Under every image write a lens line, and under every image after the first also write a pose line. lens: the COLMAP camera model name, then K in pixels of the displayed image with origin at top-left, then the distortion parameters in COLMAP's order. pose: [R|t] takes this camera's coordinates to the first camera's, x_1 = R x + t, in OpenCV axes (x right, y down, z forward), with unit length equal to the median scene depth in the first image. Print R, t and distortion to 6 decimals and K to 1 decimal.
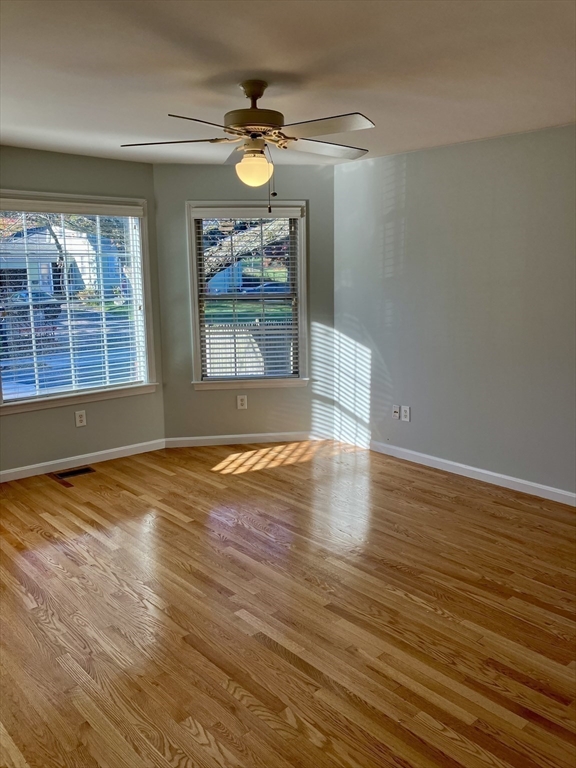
lens RADIAL K [[631.5, 0, 295.9], [0, 631.5, 384.7], [0, 0, 1]] dist [0.016903, 0.007220]
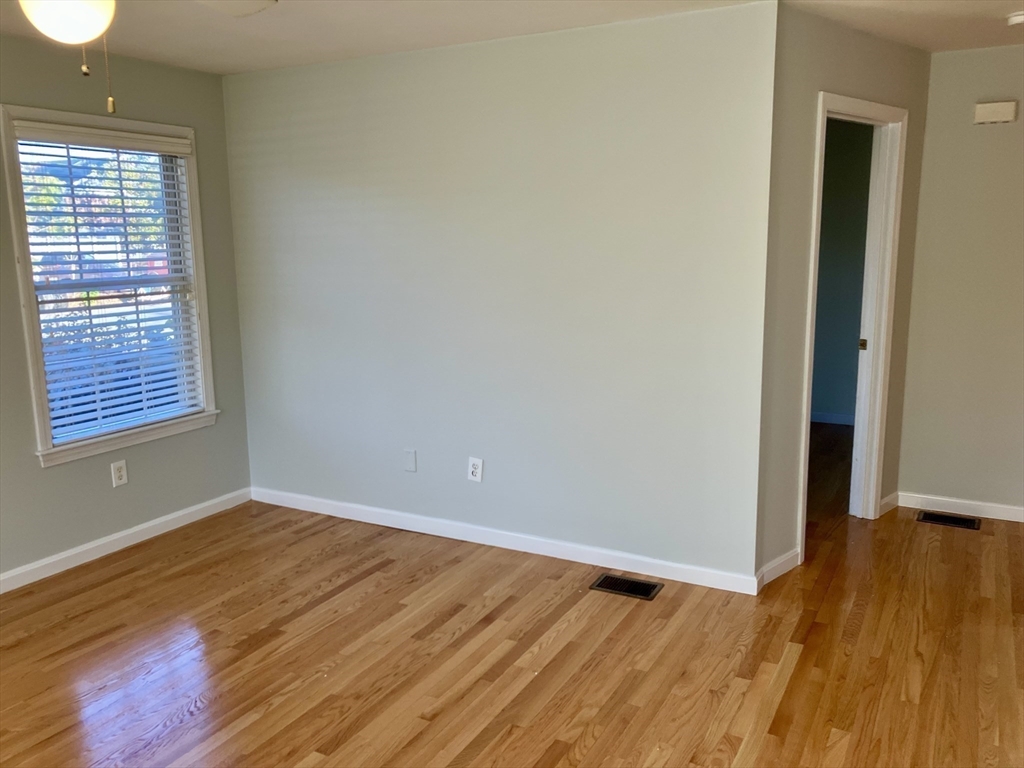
lens RADIAL K [[842.0, 0, 510.2], [0, 842.0, 380.0], [0, 0, 1]] dist [0.016903, 0.007220]
pose [[-0.325791, -0.150593, 0.933371, -0.553750], [0.189384, 0.956829, 0.220482, -0.123507], [-0.926280, 0.248597, -0.283206, 0.709976]]
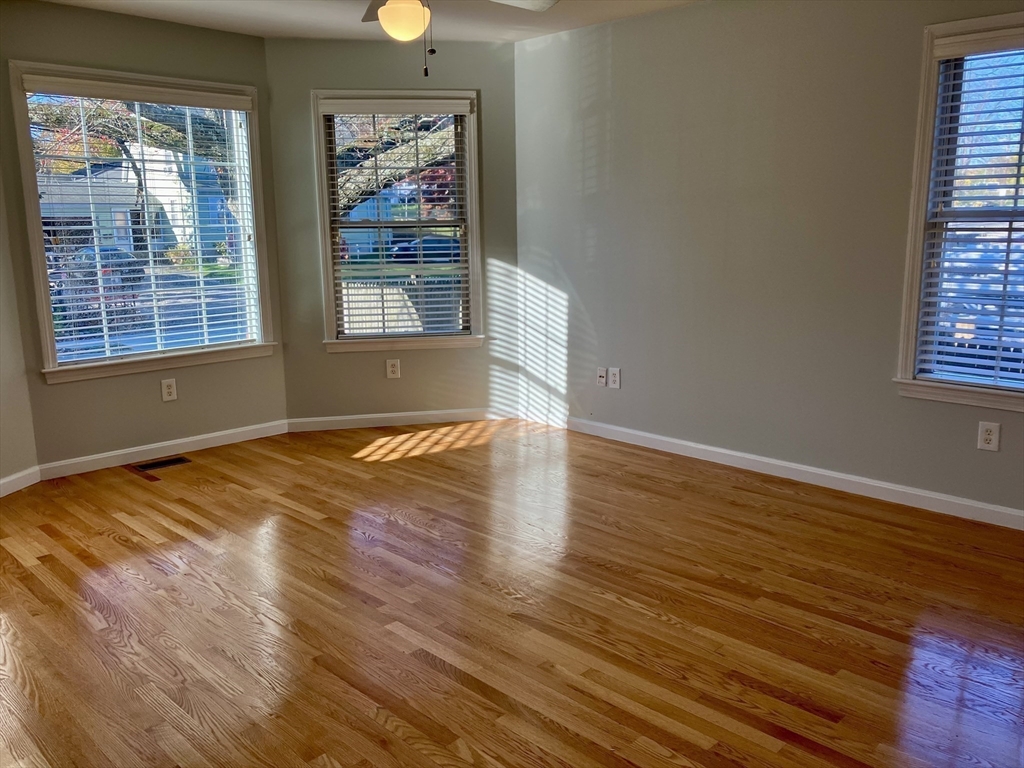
lens RADIAL K [[842.0, 0, 507.4], [0, 842.0, 393.1], [0, 0, 1]] dist [0.016903, 0.007220]
pose [[0.998783, -0.013468, 0.047447, 0.000634], [0.012544, 0.999727, 0.019735, 0.053550], [-0.047700, -0.019115, 0.998679, 0.022065]]
